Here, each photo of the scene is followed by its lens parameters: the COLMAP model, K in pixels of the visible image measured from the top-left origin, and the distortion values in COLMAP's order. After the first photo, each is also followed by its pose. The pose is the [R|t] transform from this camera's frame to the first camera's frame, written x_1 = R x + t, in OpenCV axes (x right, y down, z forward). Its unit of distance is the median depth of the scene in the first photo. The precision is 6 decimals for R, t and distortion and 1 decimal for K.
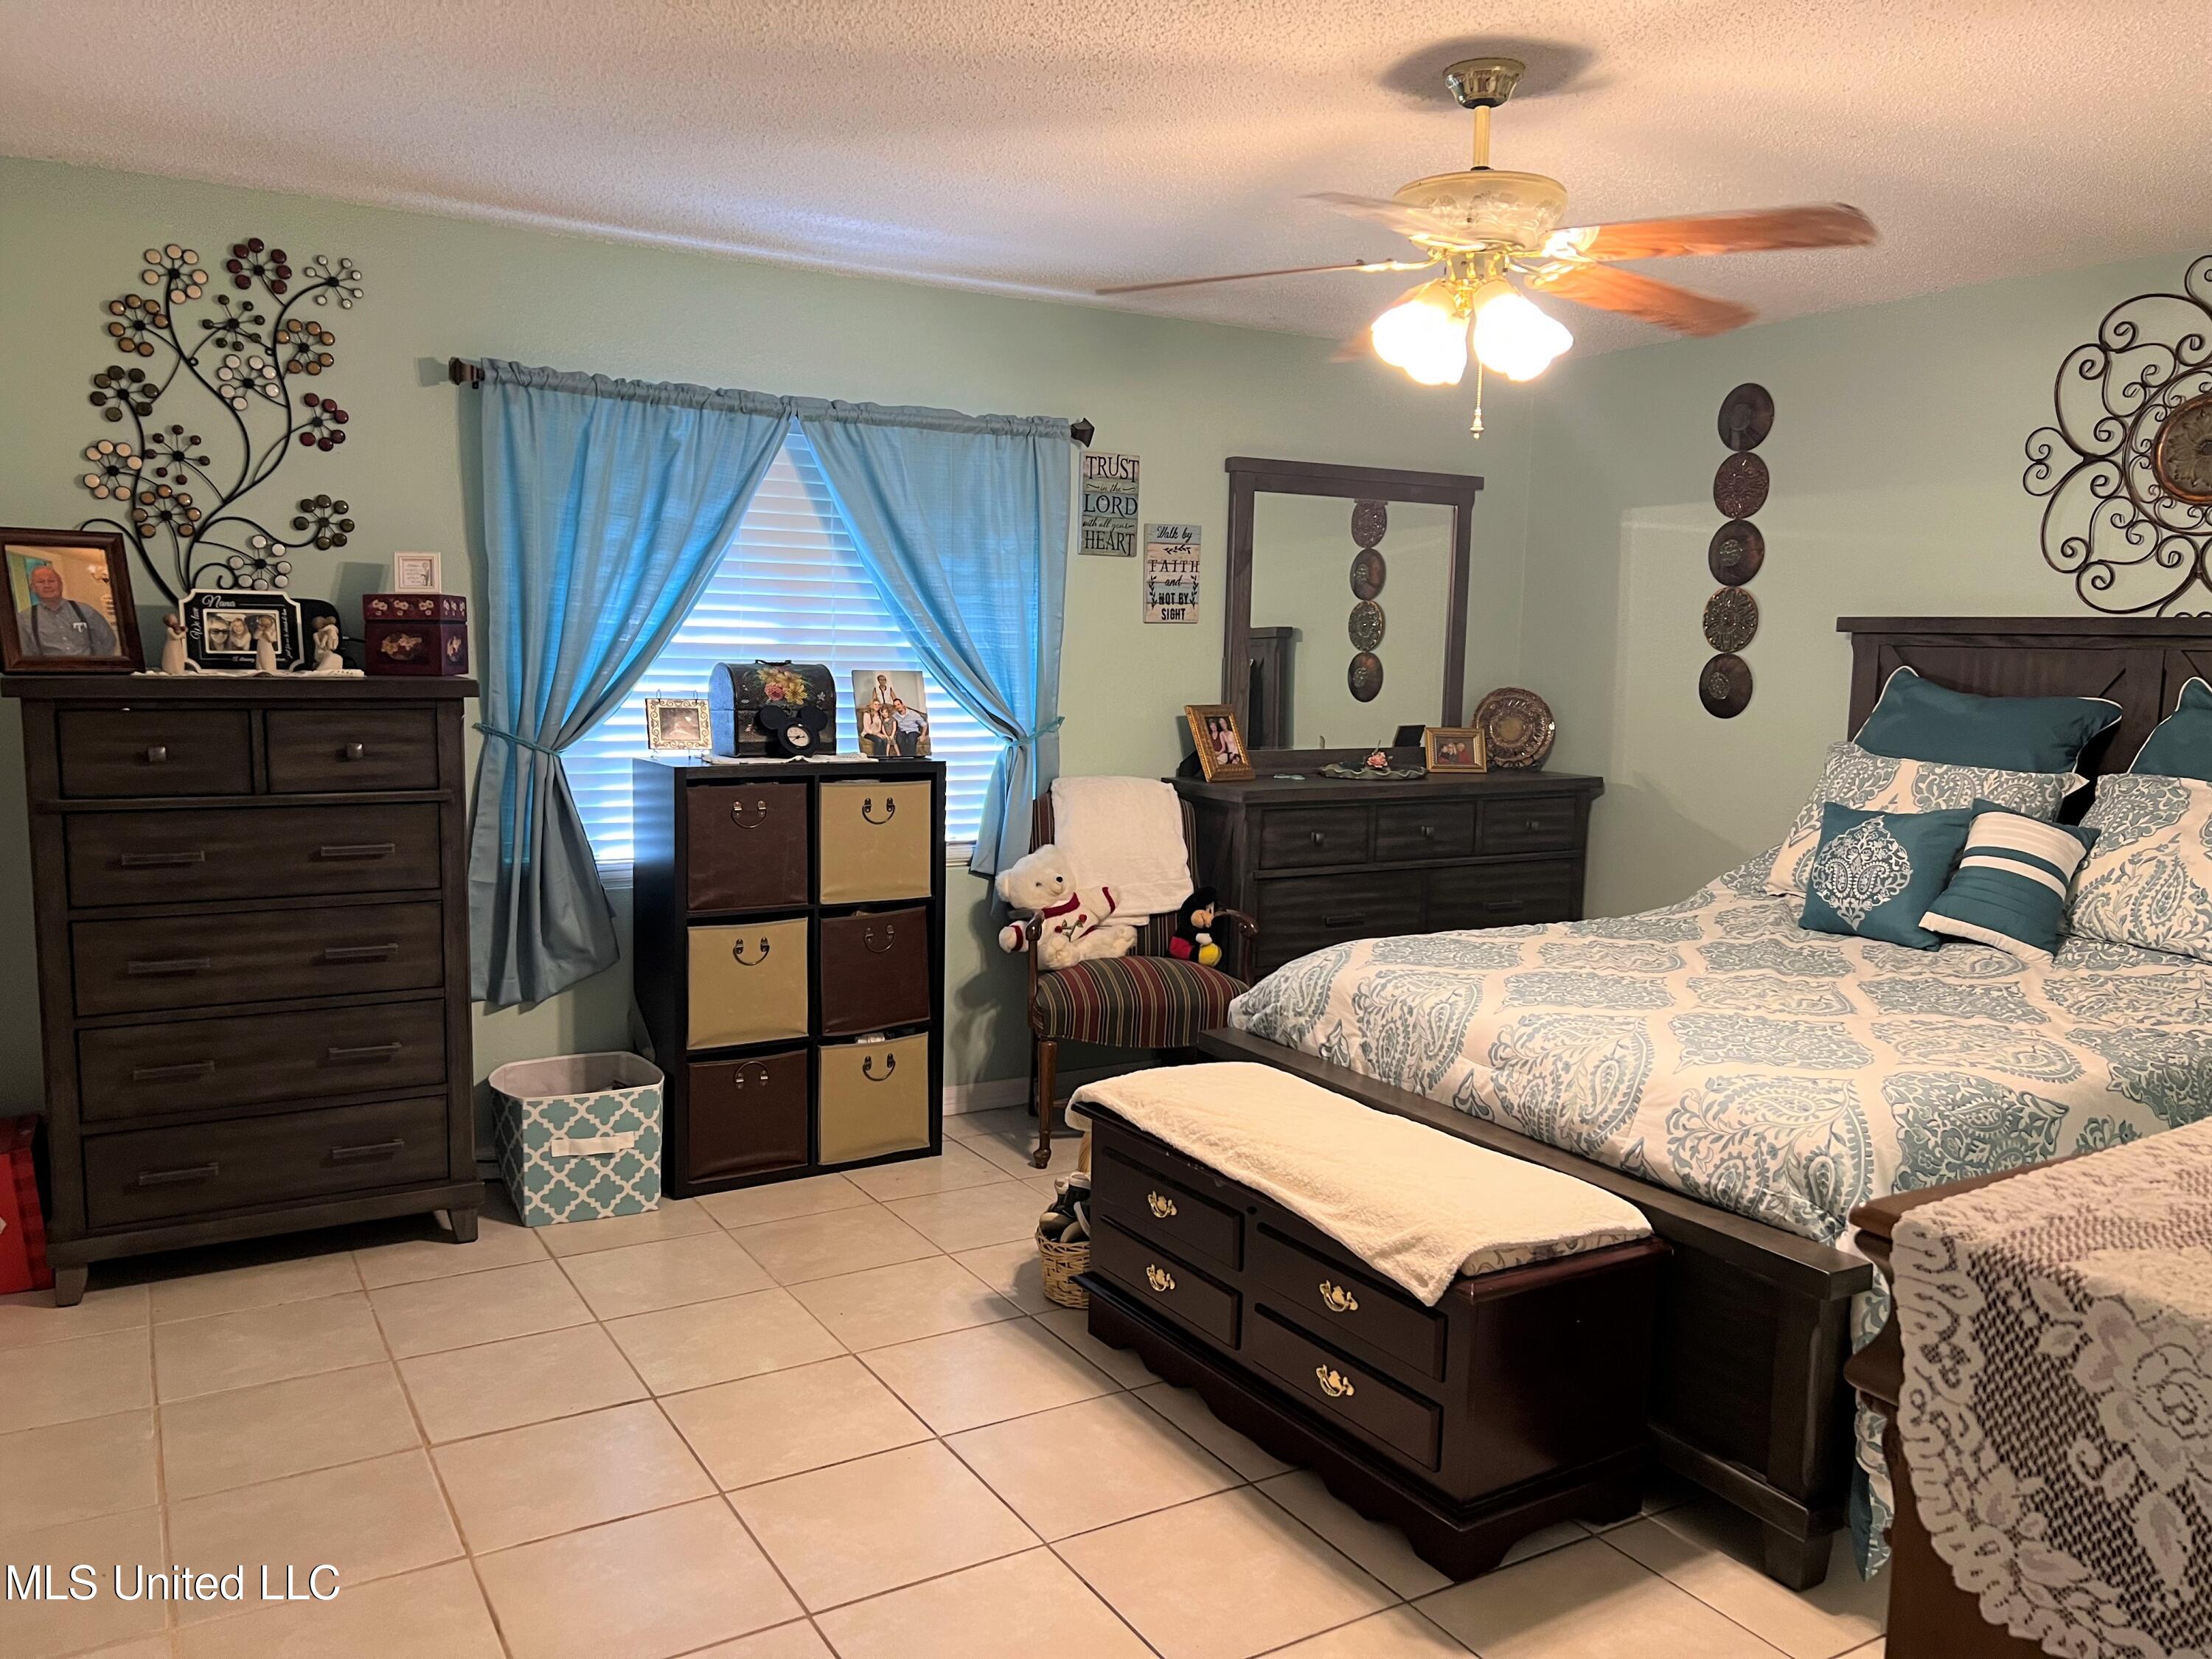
lens RADIAL K [[1667.5, 0, 1108.4], [0, 1667.5, 818.3], [0, 0, 1]] dist [0.036343, -0.034296]
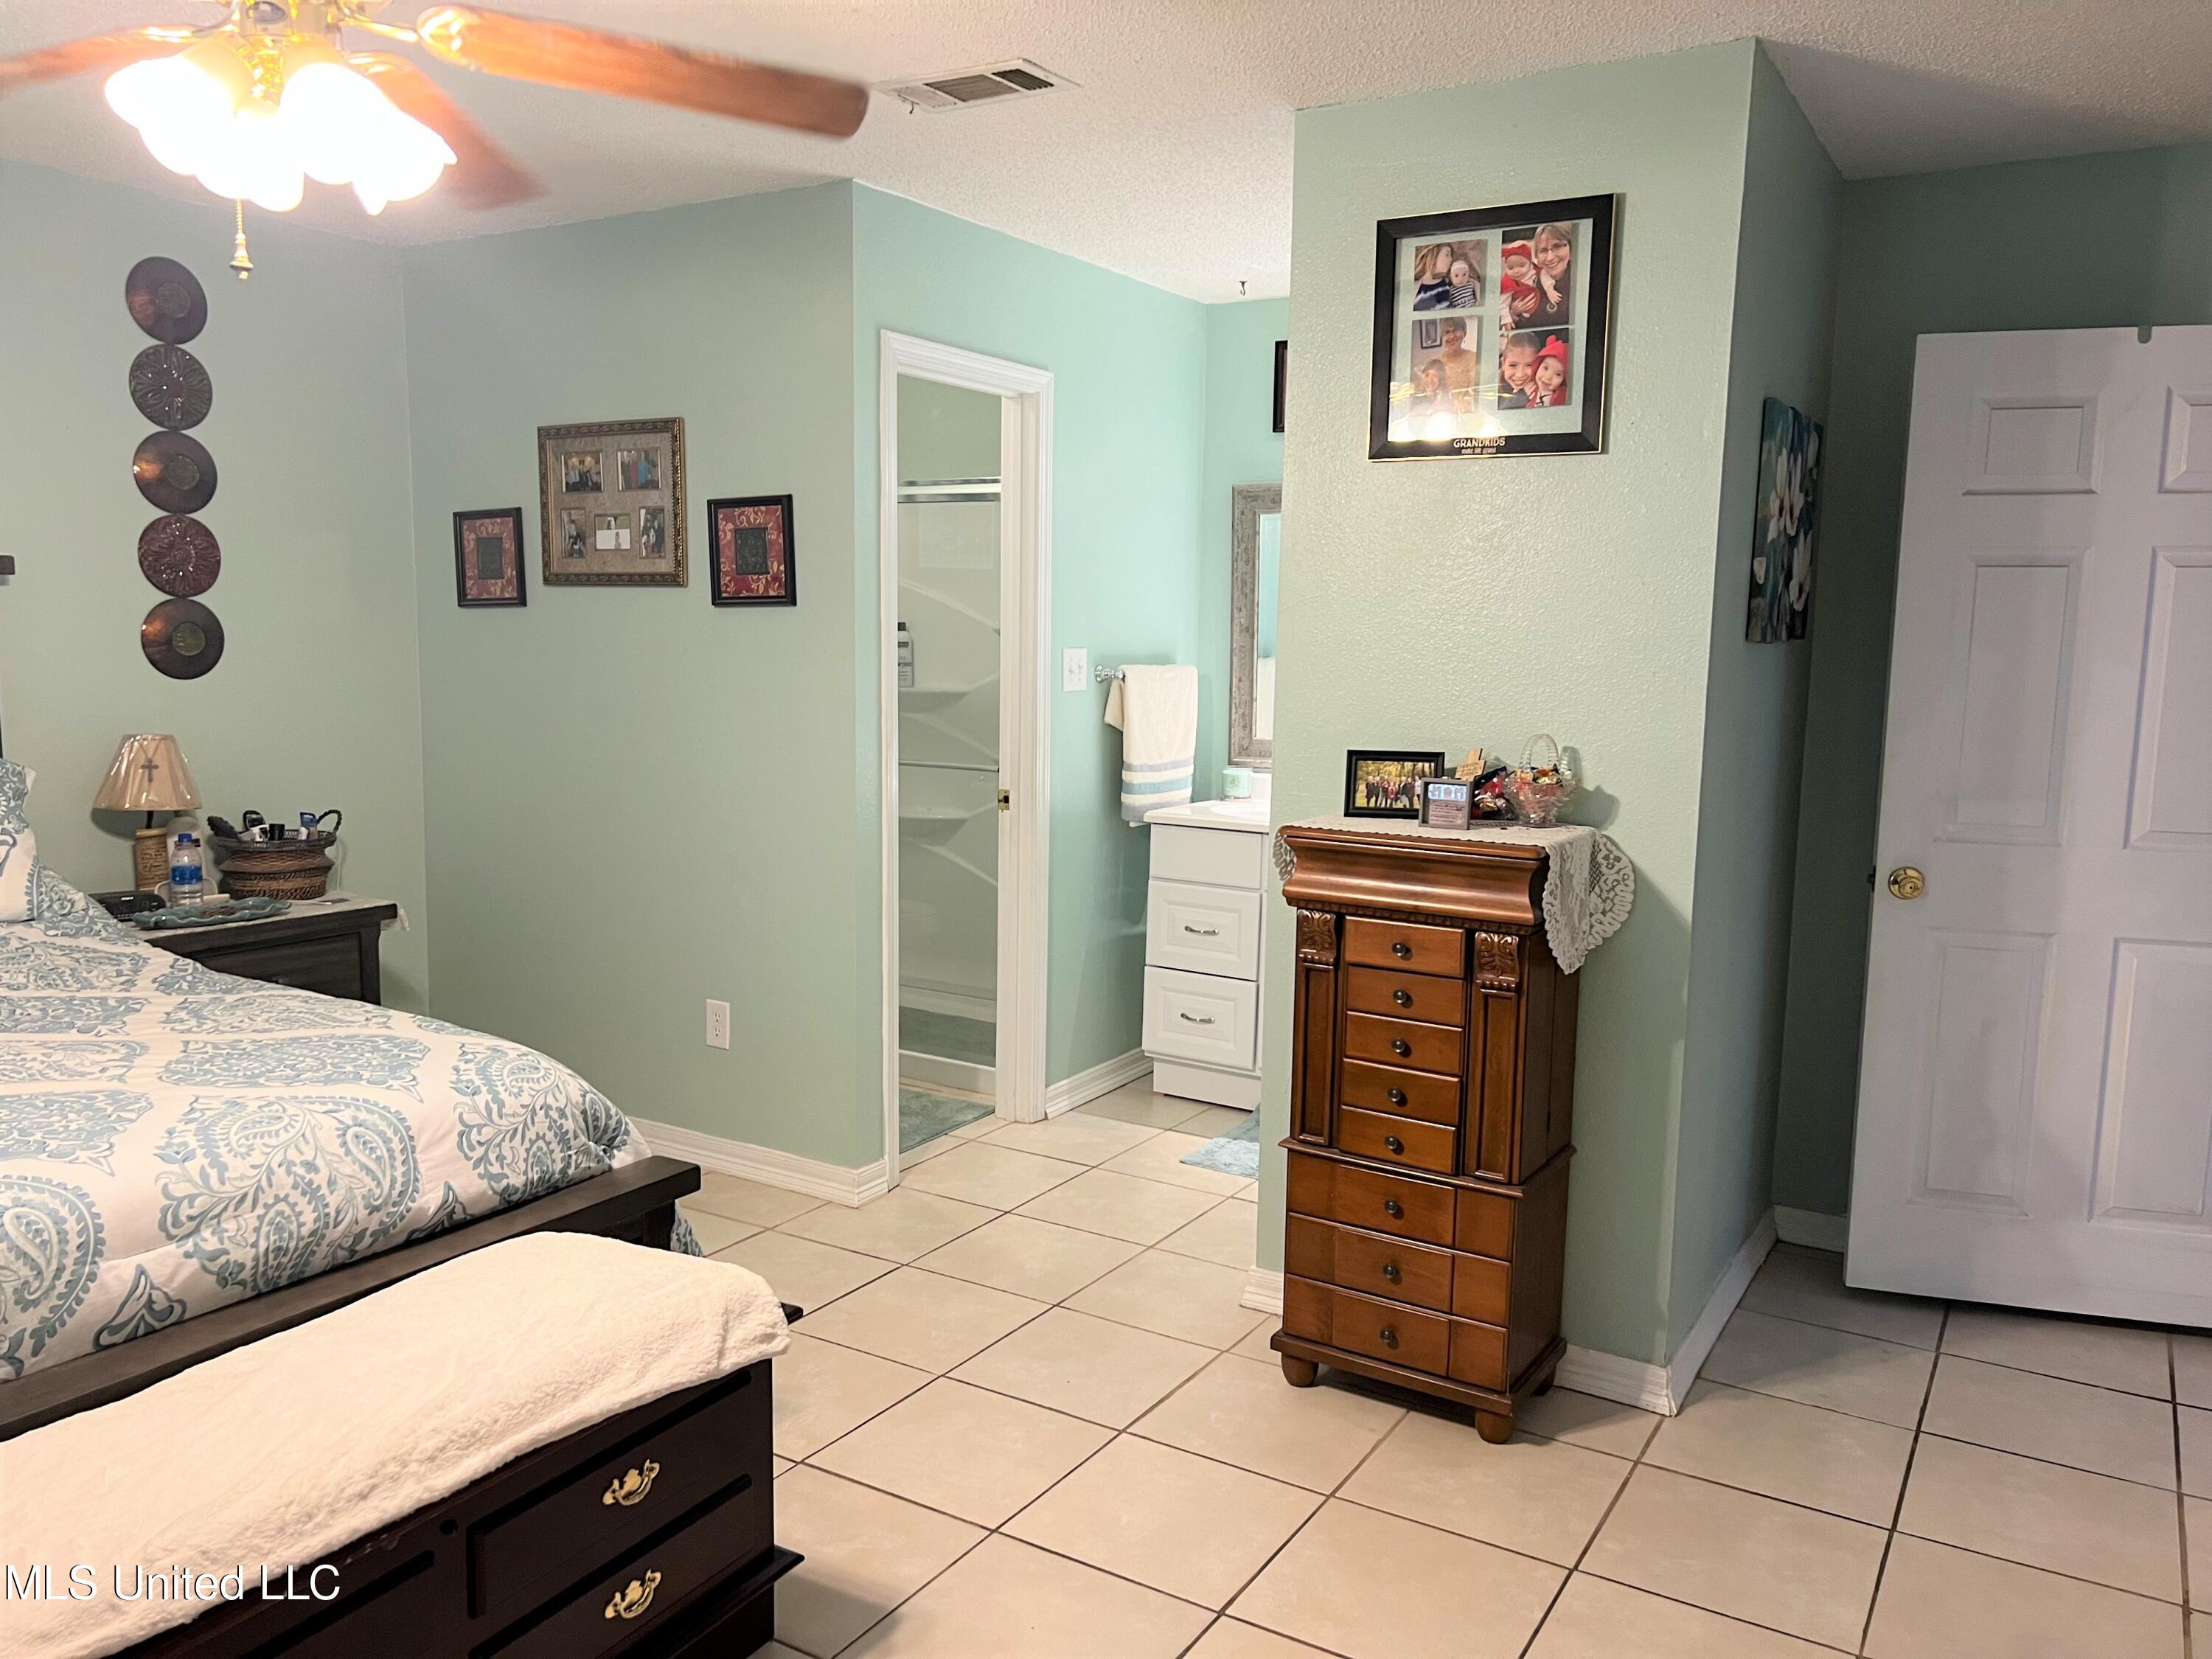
lens RADIAL K [[1667.5, 0, 1106.1], [0, 1667.5, 847.2], [0, 0, 1]] dist [0.036343, -0.034296]
pose [[-0.472373, -0.142989, 0.869723, -0.533080], [0.070950, 0.977382, 0.199224, -0.114996], [-0.878539, 0.155814, -0.451543, 1.040013]]
